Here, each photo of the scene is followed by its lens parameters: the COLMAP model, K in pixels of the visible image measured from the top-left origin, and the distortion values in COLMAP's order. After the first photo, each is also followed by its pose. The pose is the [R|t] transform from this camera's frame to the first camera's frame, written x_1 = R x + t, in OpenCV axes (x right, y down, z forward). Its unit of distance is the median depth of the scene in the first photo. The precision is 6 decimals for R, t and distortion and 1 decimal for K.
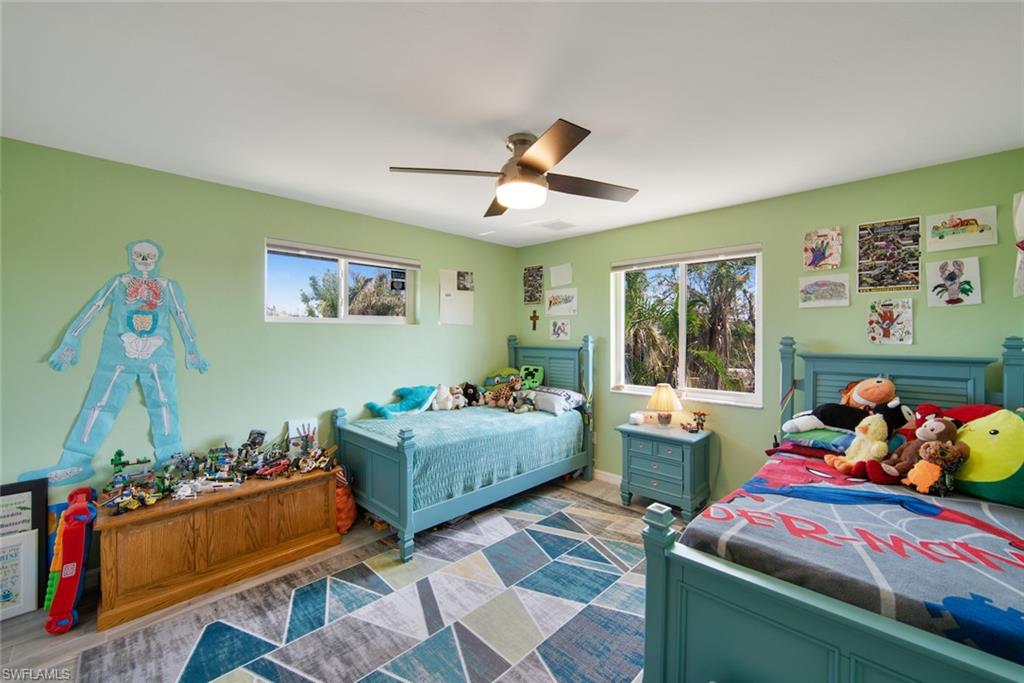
lens RADIAL K [[414.1, 0, 512.4], [0, 414.1, 336.8], [0, 0, 1]] dist [-0.001188, -0.000145]
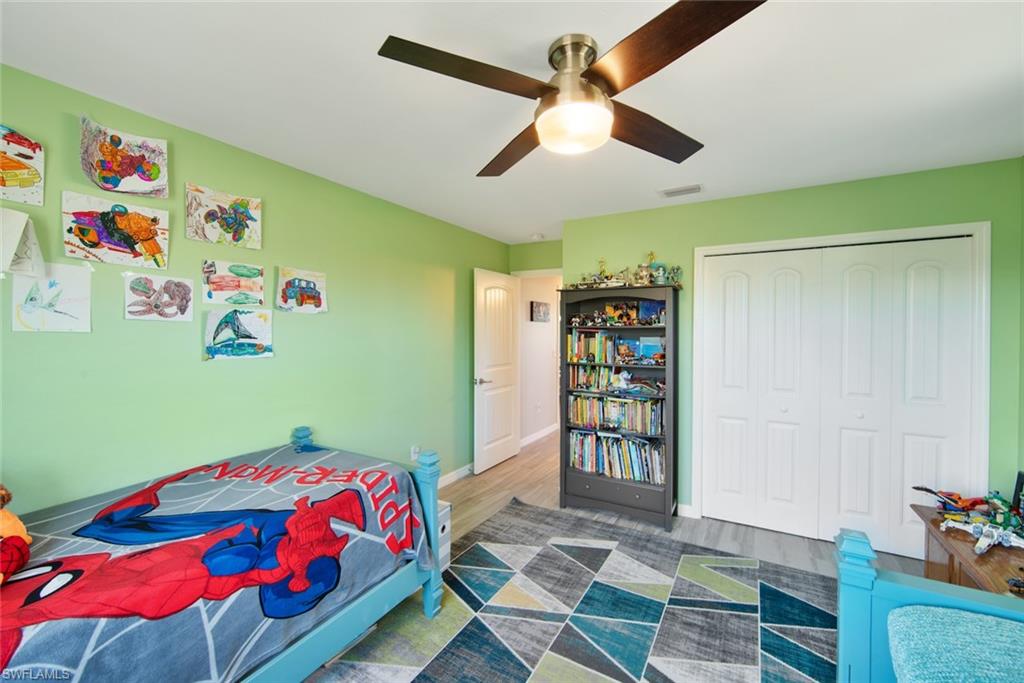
lens RADIAL K [[414.1, 0, 512.4], [0, 414.1, 336.8], [0, 0, 1]] dist [-0.001188, -0.000145]
pose [[-0.968188, 0.003407, -0.250200, 0.374573], [-0.001579, 0.999804, 0.019727, -0.011188], [0.250219, 0.019494, -0.967993, 2.142496]]
